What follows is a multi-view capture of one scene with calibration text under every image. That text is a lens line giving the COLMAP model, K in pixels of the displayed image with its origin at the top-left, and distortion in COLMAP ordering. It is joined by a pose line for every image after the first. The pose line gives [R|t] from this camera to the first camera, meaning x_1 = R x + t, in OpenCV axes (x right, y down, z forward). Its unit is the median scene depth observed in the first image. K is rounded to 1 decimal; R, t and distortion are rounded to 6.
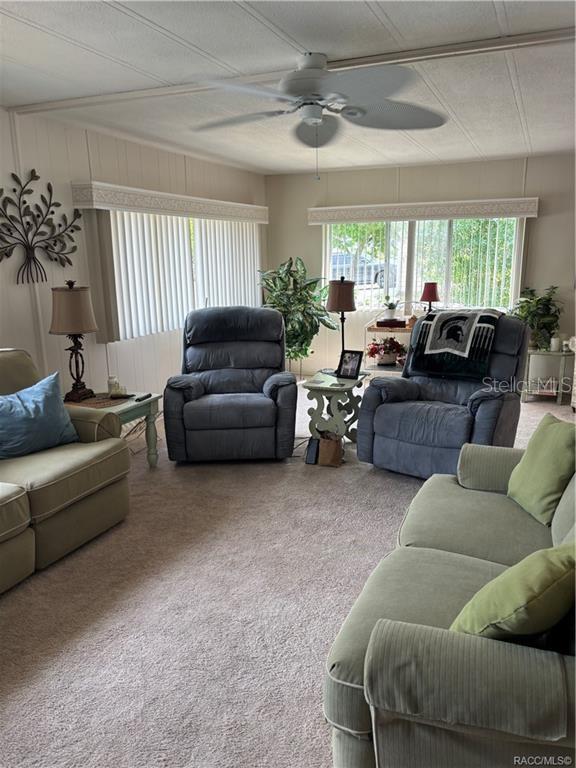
lens RADIAL K [[578.7, 0, 291.7], [0, 578.7, 384.8], [0, 0, 1]] dist [0.032903, -0.039364]
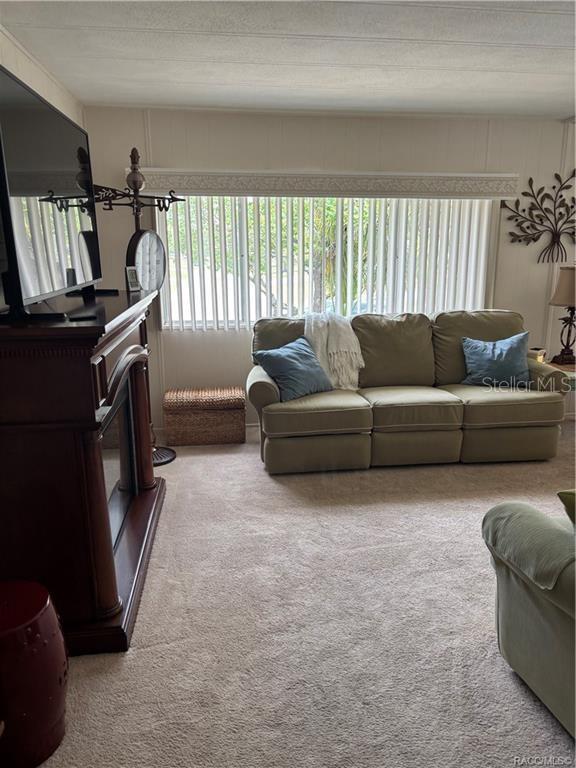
lens RADIAL K [[578.7, 0, 286.4], [0, 578.7, 387.4], [0, 0, 1]] dist [0.032903, -0.039364]
pose [[0.490031, 0.204077, -0.847480, 0.378687], [-0.191906, 0.973613, 0.123486, 0.036283], [0.850318, 0.102125, 0.516265, -0.078760]]
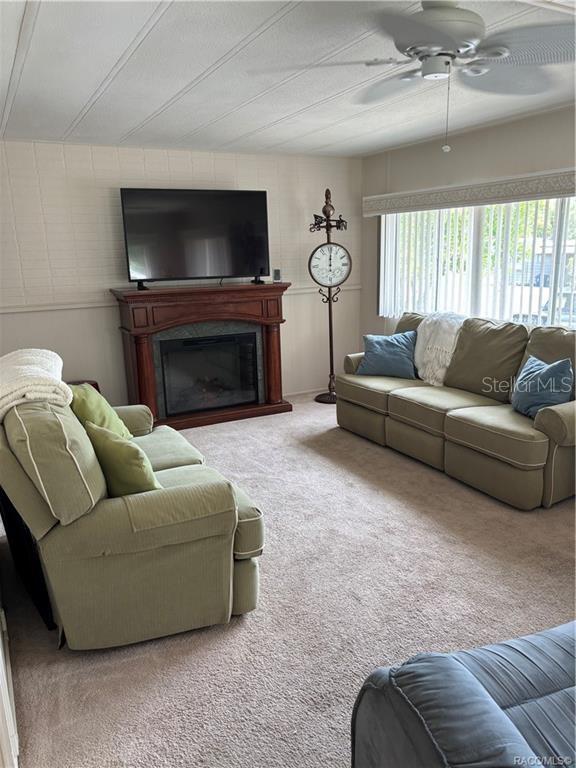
lens RADIAL K [[578.7, 0, 284.3], [0, 578.7, 383.6], [0, 0, 1]] dist [0.032903, -0.039364]
pose [[-0.642803, 0.188610, -0.742449, 0.597542], [-0.149287, 0.919787, 0.362911, -0.241193], [0.751344, 0.344118, -0.563085, 1.050848]]
